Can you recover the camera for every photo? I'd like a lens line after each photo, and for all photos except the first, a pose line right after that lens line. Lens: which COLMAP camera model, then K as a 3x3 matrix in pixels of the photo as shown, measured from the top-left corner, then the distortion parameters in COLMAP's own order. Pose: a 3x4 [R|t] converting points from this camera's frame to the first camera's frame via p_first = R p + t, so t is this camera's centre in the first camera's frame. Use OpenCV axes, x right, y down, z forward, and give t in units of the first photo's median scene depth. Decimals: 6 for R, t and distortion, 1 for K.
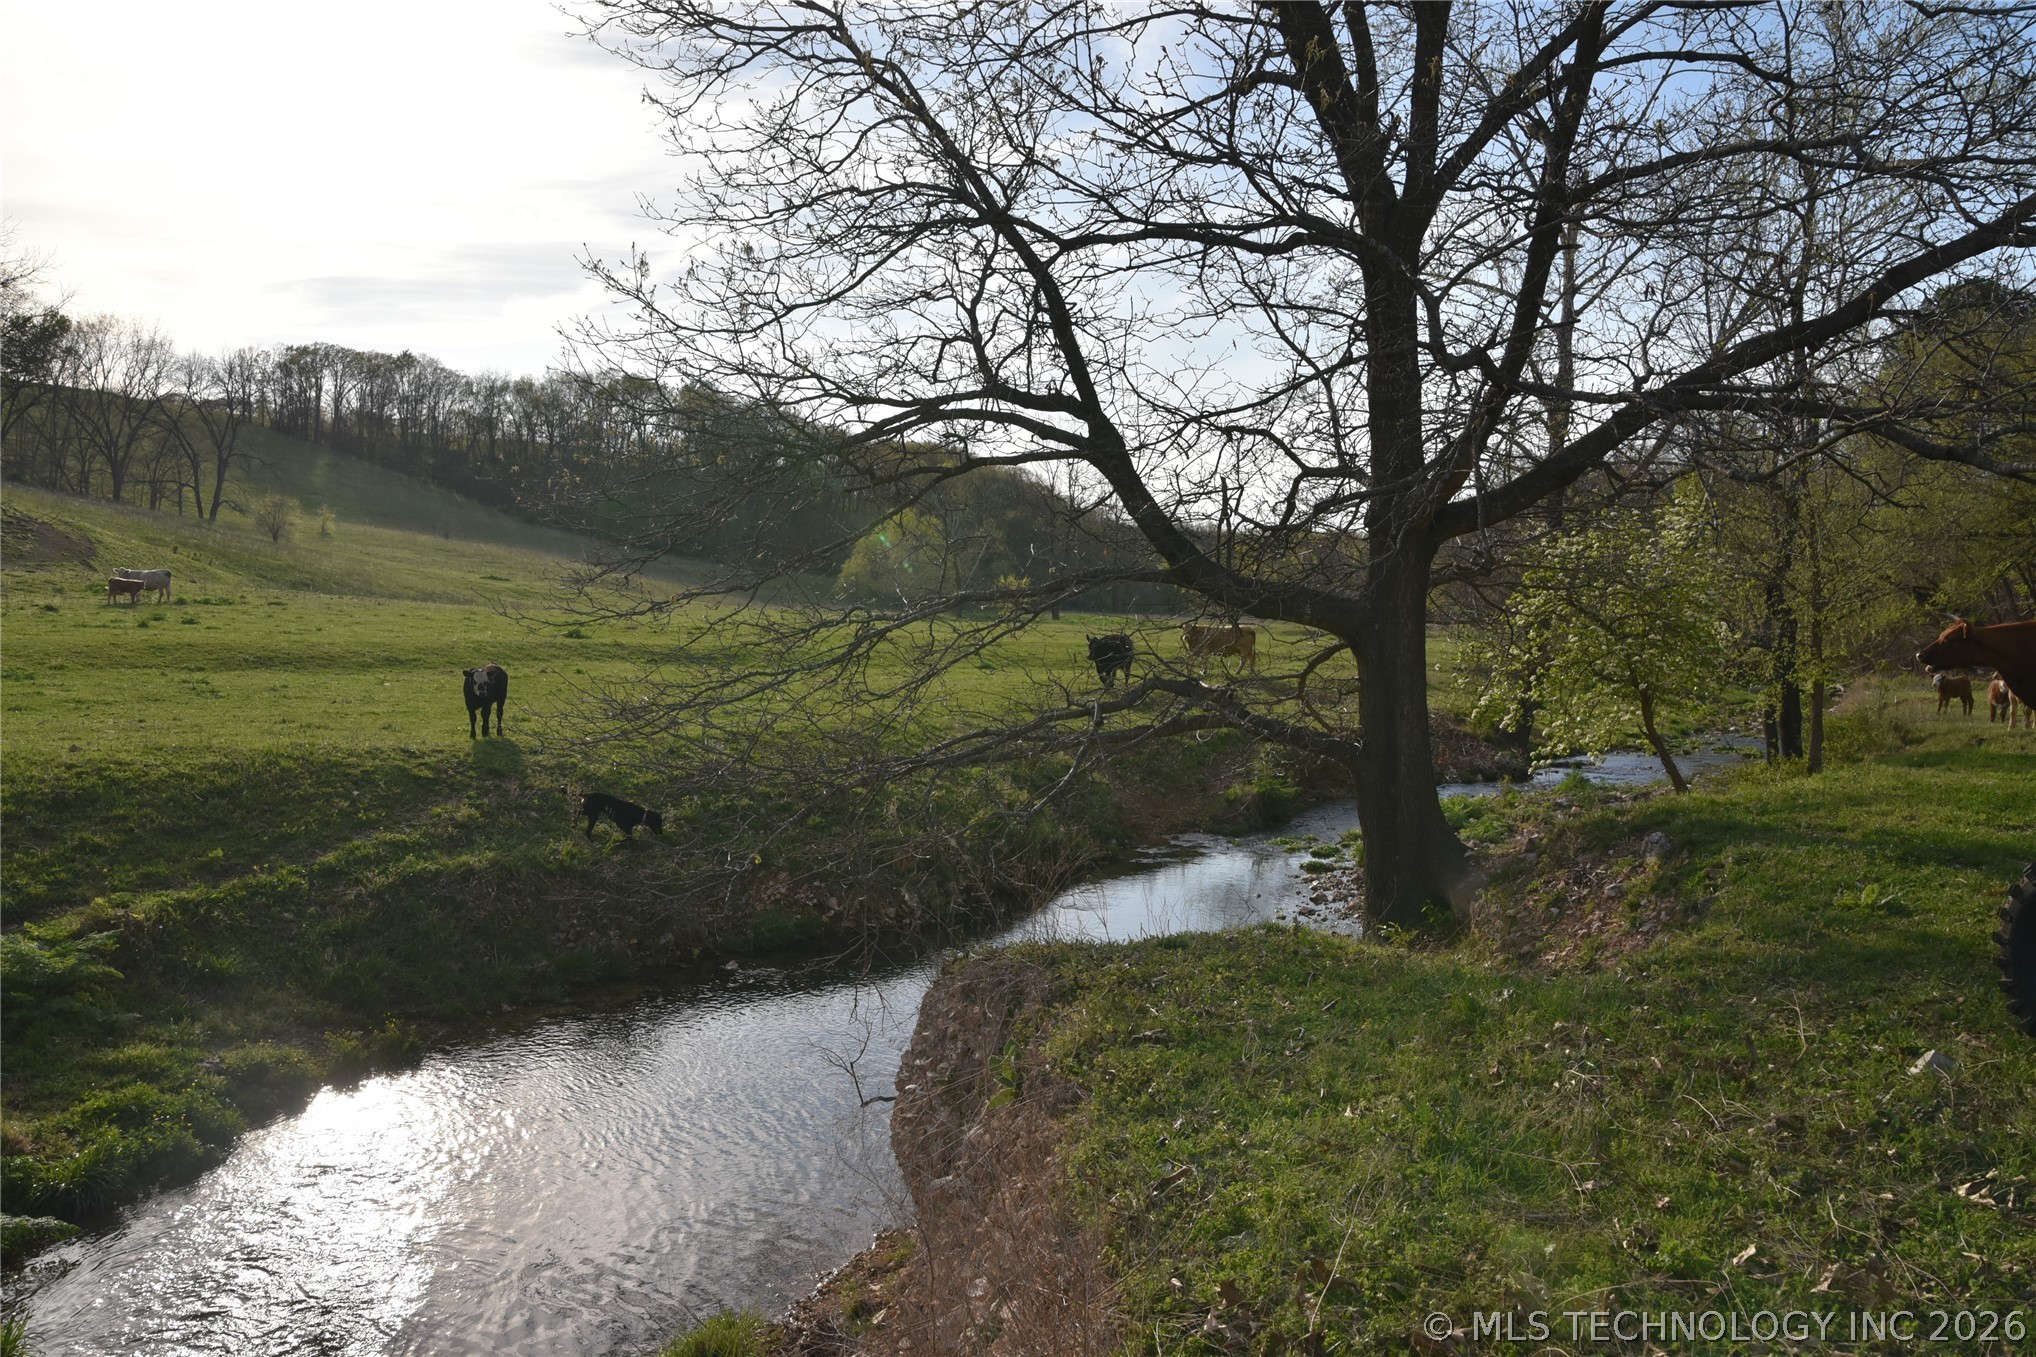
lens RADIAL K [[1625.9, 0, 1018.9], [0, 1625.9, 692.4], [0, 0, 1]] dist [-0.127676, 0.131652]
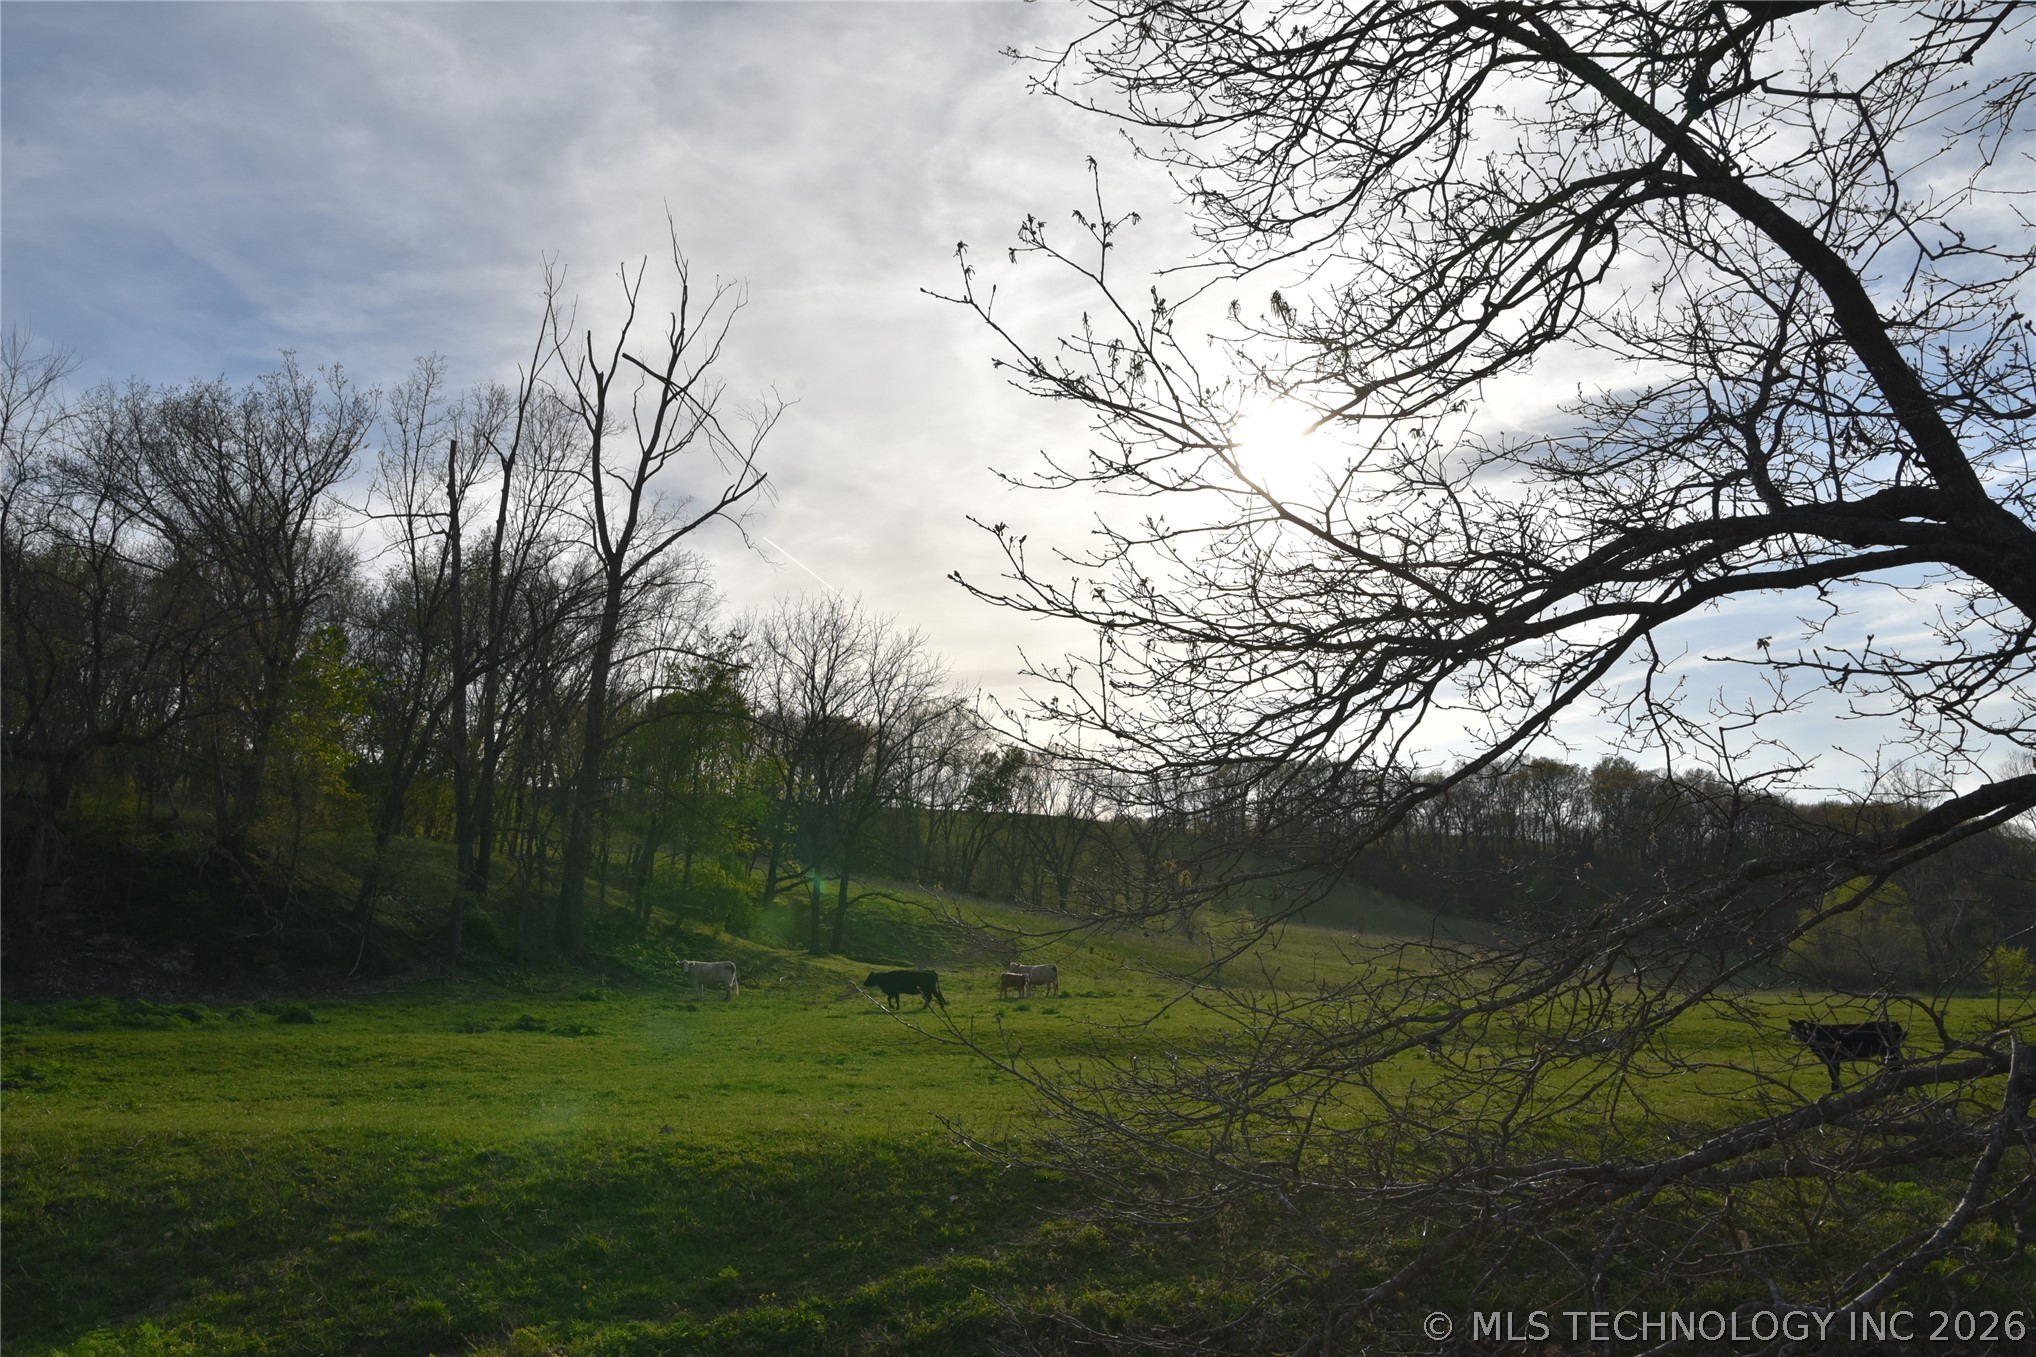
lens RADIAL K [[1625.9, 0, 1018.9], [0, 1625.9, 692.4], [0, 0, 1]] dist [-0.127676, 0.131652]
pose [[0.847100, -0.120993, -0.517477, 0.003029], [-0.007580, 0.970888, -0.239415, 0.001059], [0.531380, 0.206731, 0.821522, 0.029382]]
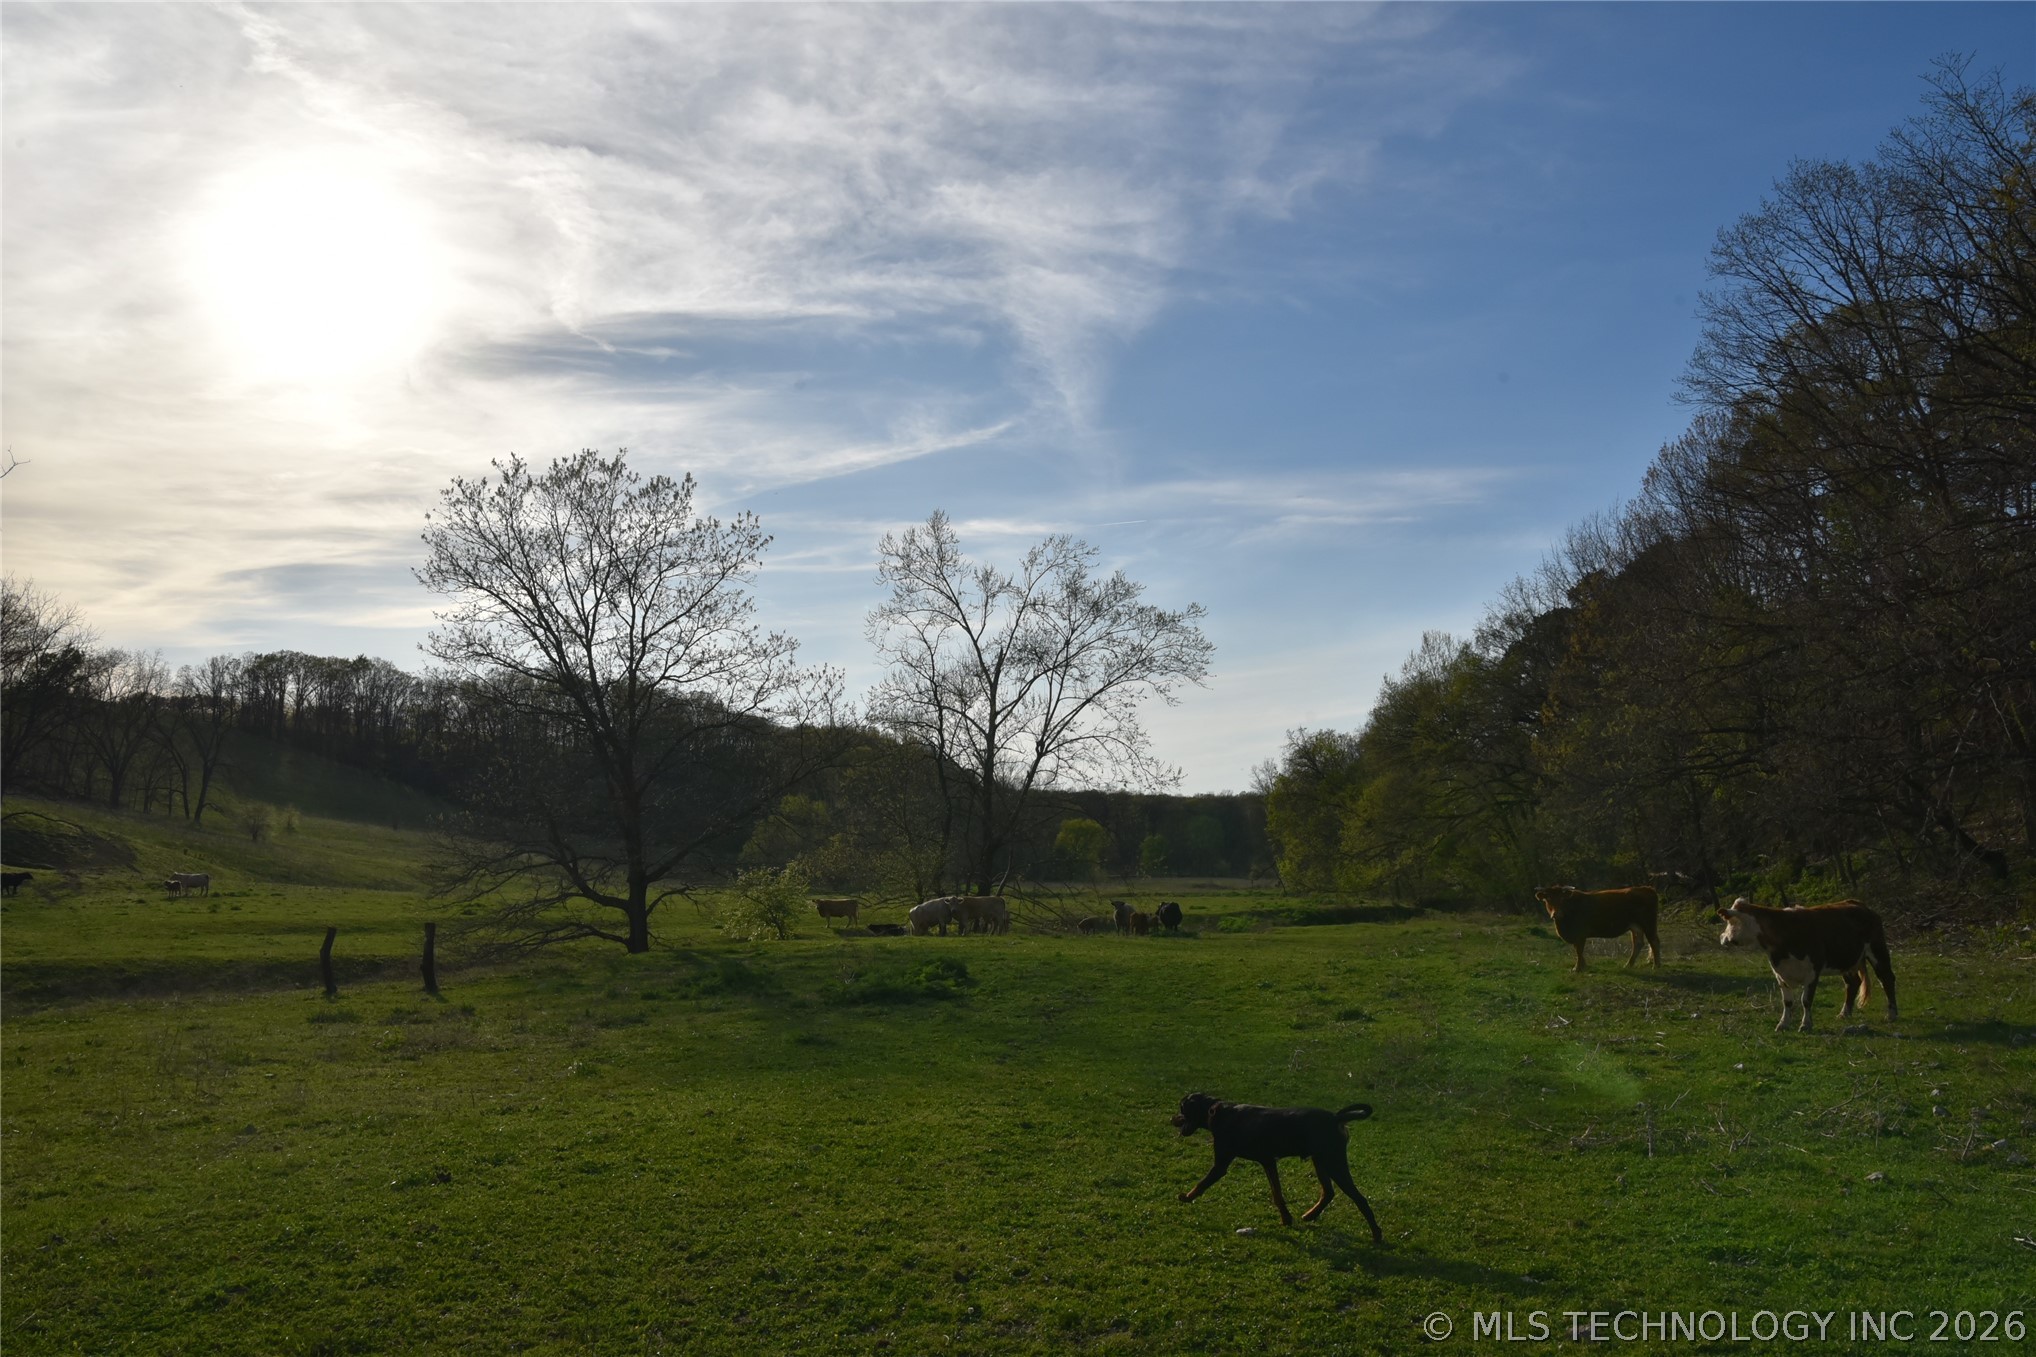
lens RADIAL K [[1625.9, 0, 1018.9], [0, 1625.9, 692.4], [0, 0, 1]] dist [-0.127676, 0.131652]
pose [[0.999258, -0.023845, 0.030238, 0.071965], [0.028432, 0.986430, -0.161700, 0.006901], [-0.025972, 0.162440, 0.986377, -0.198809]]
